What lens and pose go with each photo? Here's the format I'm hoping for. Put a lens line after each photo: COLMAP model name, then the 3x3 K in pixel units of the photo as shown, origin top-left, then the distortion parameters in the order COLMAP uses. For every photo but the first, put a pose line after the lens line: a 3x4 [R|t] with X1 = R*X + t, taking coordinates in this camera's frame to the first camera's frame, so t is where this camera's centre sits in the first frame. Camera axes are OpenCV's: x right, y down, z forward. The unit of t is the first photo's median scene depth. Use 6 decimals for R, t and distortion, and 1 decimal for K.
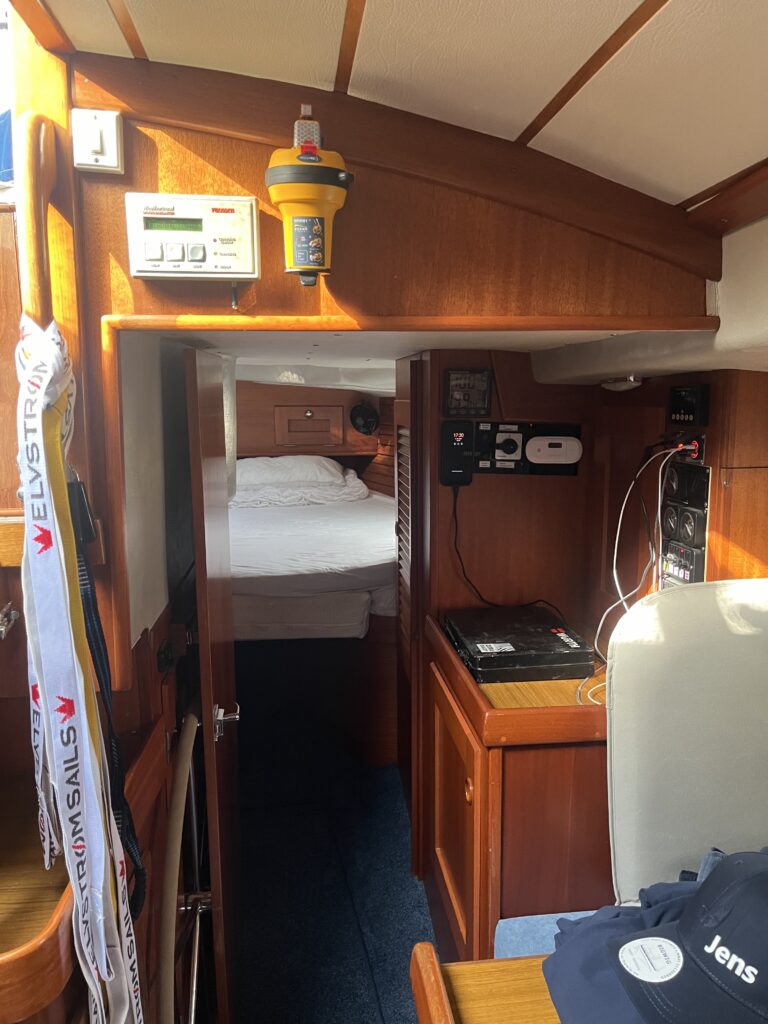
lens RADIAL K [[782.9, 0, 379.4], [0, 782.9, 516.5], [0, 0, 1]] dist [0.063399, -0.085453]
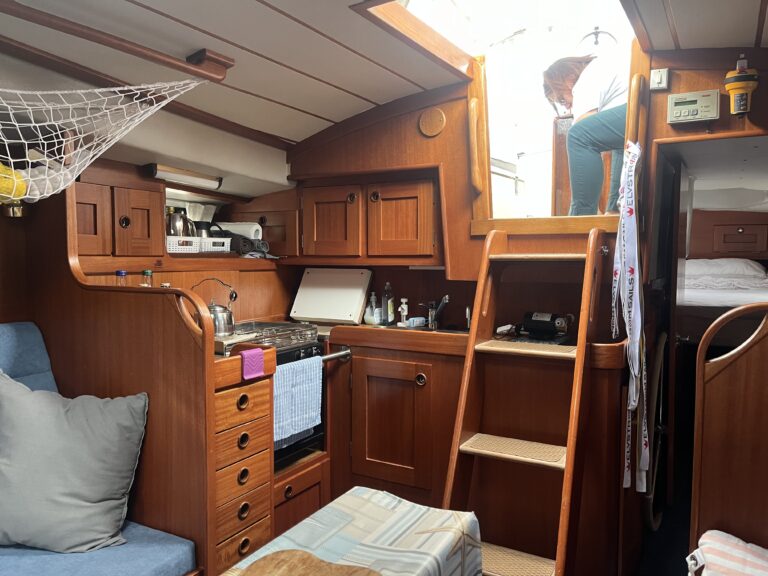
lens RADIAL K [[587.2, 0, 381.5], [0, 587.2, 296.4], [0, 0, 1]] dist [0.063399, -0.085453]
pose [[0.804494, 0.050167, -0.591838, 0.073989], [-0.098999, 0.993814, -0.050330, 0.251892], [0.585652, 0.099081, 0.804484, -0.605767]]
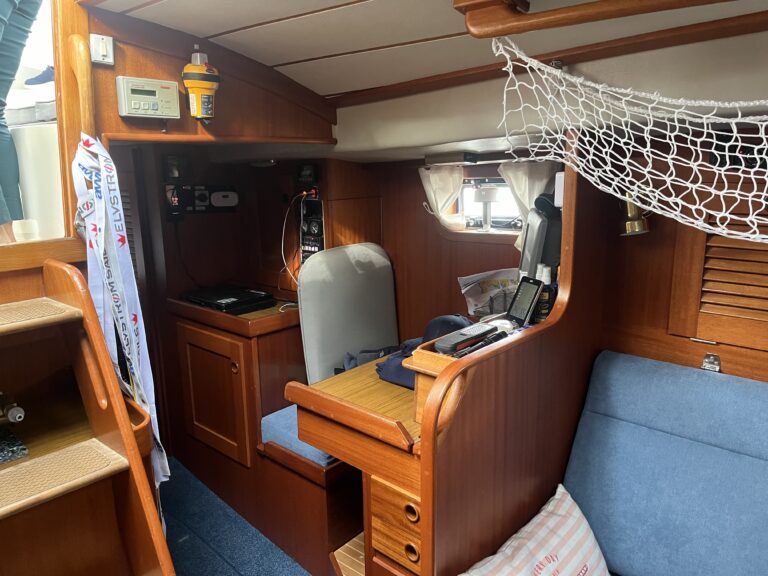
lens RADIAL K [[587.2, 0, 389.0], [0, 587.2, 293.0], [0, 0, 1]] dist [0.063399, -0.085453]
pose [[0.749748, -0.149349, 0.644649, -0.430092], [0.112282, 0.988783, 0.098489, 0.042646], [-0.652128, -0.001459, 0.758108, -0.326156]]
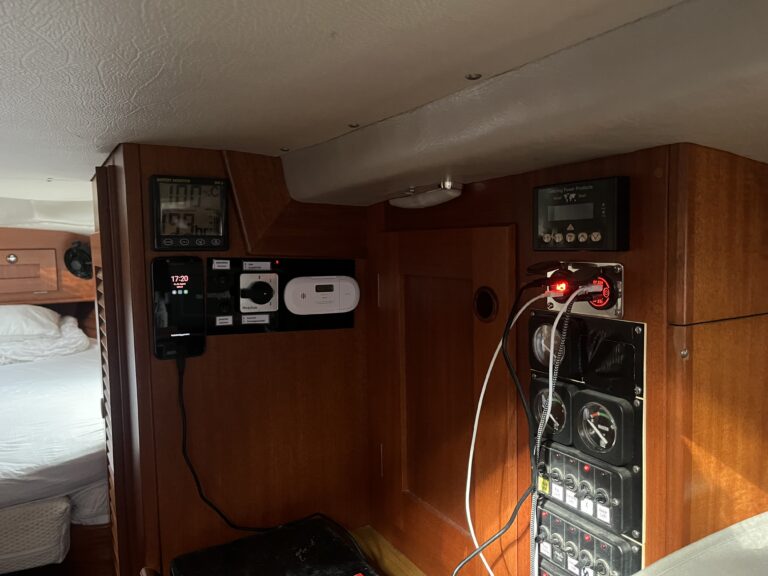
lens RADIAL K [[587.2, 0, 387.9], [0, 587.2, 288.2], [0, 0, 1]] dist [0.063399, -0.085453]
pose [[0.915339, -0.044503, 0.400219, 0.063533], [0.075235, 0.995274, -0.061400, -0.054002], [-0.395595, 0.086312, 0.914361, 0.493937]]
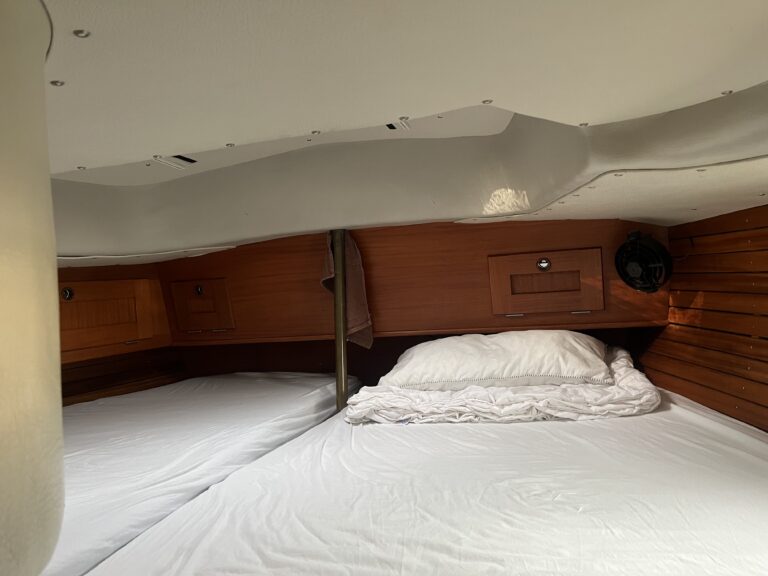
lens RADIAL K [[587.2, 0, 385.5], [0, 587.2, 289.8], [0, 0, 1]] dist [0.063399, -0.085453]
pose [[0.918371, -0.052033, -0.392285, -0.048852], [0.001707, 0.991829, -0.127561, -0.111512], [0.395717, 0.116478, 0.910956, 1.155469]]
